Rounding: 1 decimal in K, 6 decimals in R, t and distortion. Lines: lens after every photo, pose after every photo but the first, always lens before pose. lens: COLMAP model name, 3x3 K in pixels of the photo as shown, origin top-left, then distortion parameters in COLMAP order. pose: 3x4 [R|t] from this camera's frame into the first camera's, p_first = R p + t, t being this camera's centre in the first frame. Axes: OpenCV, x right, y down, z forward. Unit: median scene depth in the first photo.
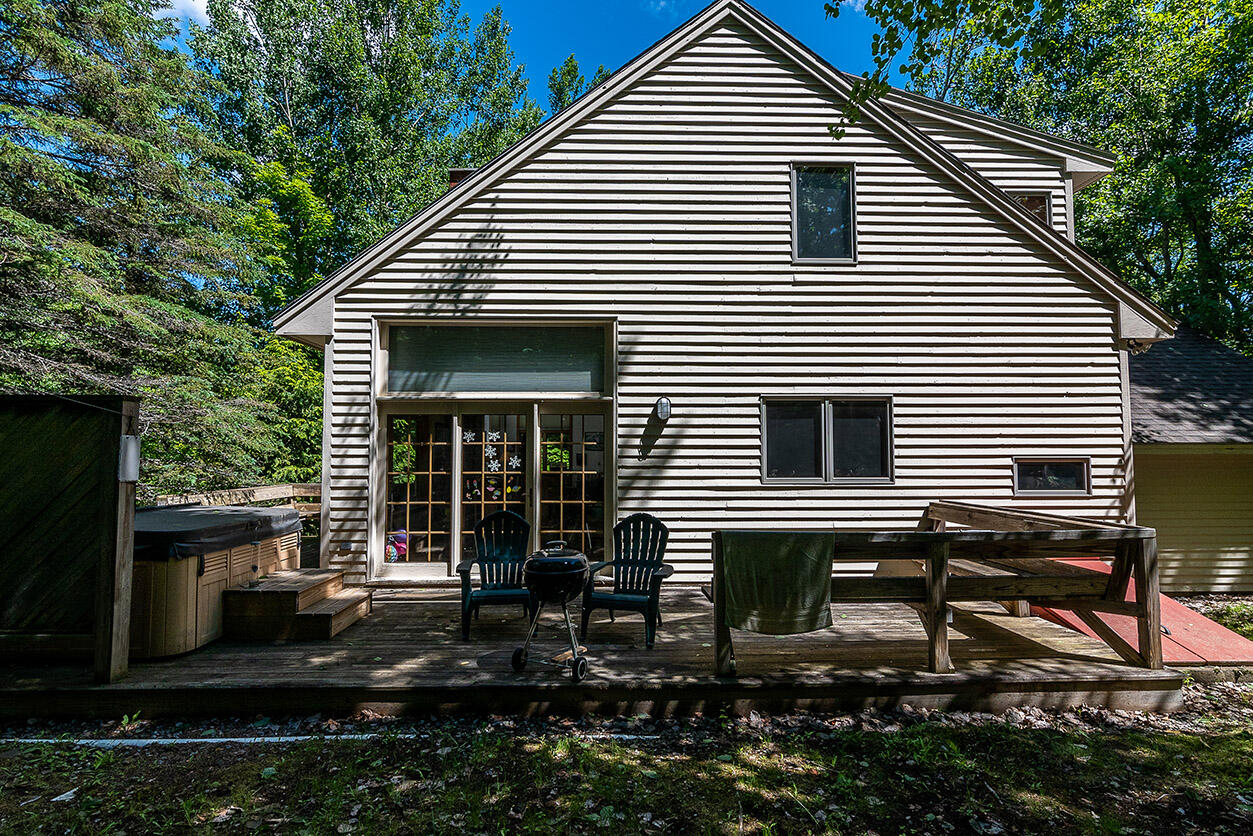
lens RADIAL K [[609.1, 0, 621.7], [0, 609.1, 425.5], [0, 0, 1]] dist [0.000980, 0.000386]
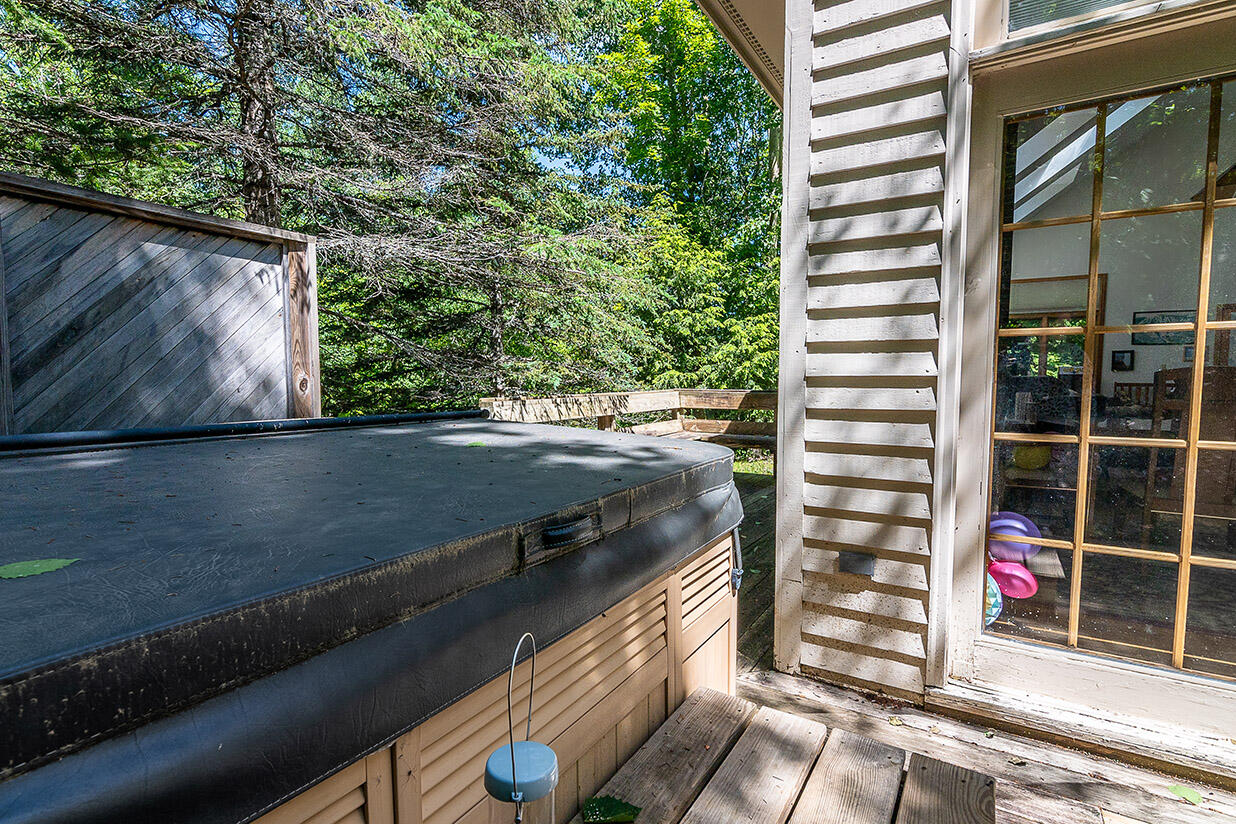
lens RADIAL K [[600.9, 0, 613.3], [0, 600.9, 419.4], [0, 0, 1]] dist [0.000980, 0.000386]
pose [[0.833200, 0.039321, -0.551571, -0.229270], [0.028821, 0.993025, 0.114328, 0.049642], [0.552219, -0.111155, 0.826256, 0.402822]]
